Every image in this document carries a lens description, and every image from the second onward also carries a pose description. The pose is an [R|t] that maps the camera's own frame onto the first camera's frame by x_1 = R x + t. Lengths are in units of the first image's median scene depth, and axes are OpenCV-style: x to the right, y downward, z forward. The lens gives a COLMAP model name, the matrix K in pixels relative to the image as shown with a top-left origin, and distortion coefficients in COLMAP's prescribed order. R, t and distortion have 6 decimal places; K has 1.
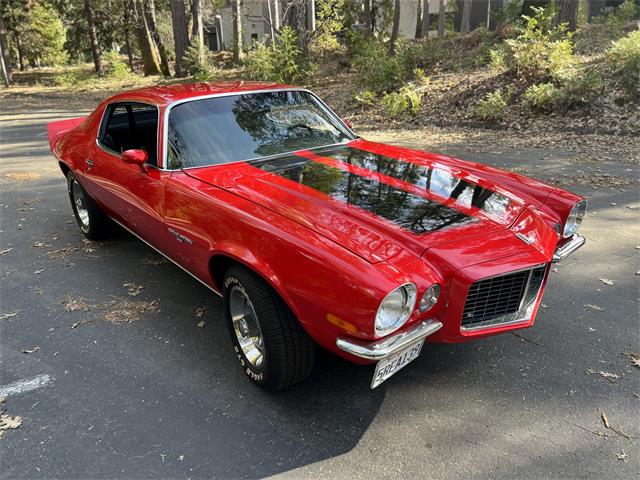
lens RADIAL K [[485.6, 0, 320.0], [0, 485.6, 240.0], [0, 0, 1]] dist [0.052719, -0.054409]
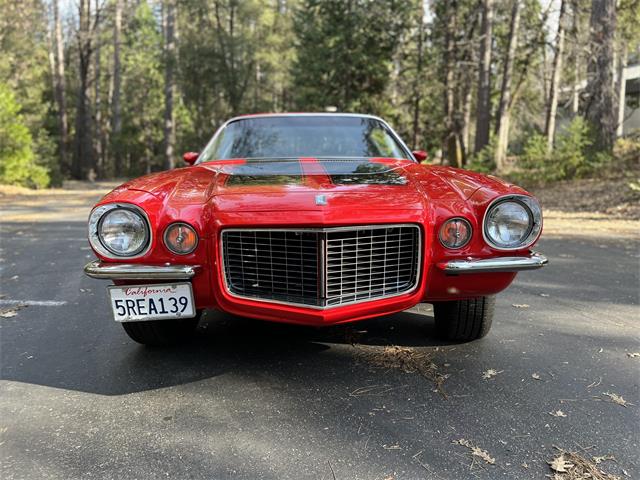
lens RADIAL K [[485.6, 0, 320.0], [0, 485.6, 240.0], [0, 0, 1]] dist [0.052719, -0.054409]
pose [[0.792581, 0.105133, -0.600634, 0.164497], [-0.231170, 0.963300, -0.136433, 0.031025], [0.564247, 0.246983, 0.787797, 0.070801]]
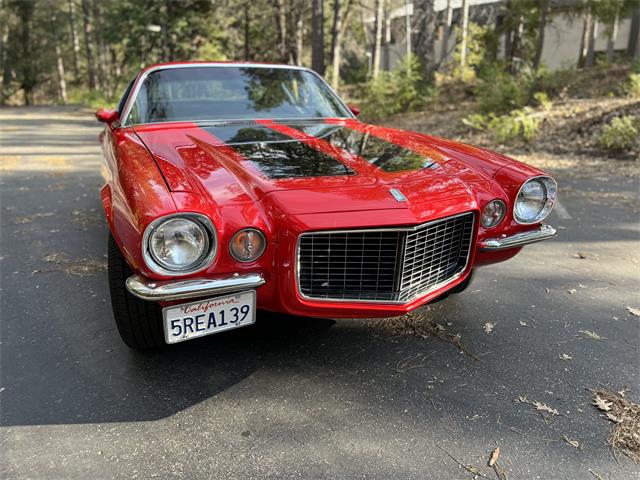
lens RADIAL K [[485.6, 0, 320.0], [0, 485.6, 240.0], [0, 0, 1]] dist [0.052719, -0.054409]
pose [[0.954851, 0.104675, -0.278034, 0.095232], [-0.124967, 0.990565, -0.056243, 0.023468], [0.269524, 0.088449, 0.958923, 0.040248]]
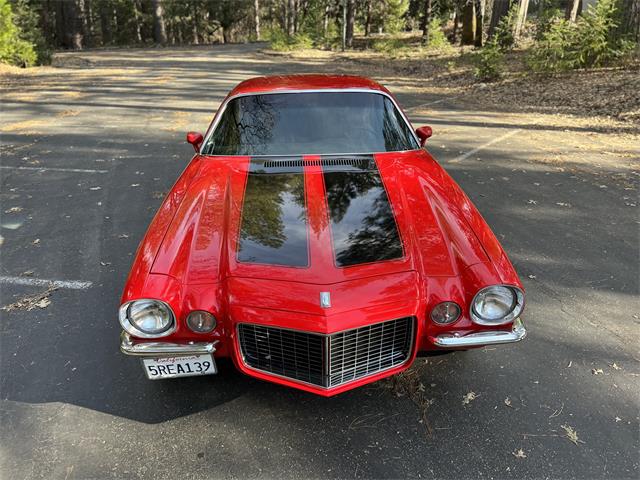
lens RADIAL K [[485.6, 0, 320.0], [0, 485.6, 240.0], [0, 0, 1]] dist [0.052719, -0.054409]
pose [[0.788711, 0.265055, -0.554690, 0.159429], [-0.229678, 0.963990, 0.134057, -0.041296], [0.570248, 0.021668, 0.821187, 0.047775]]
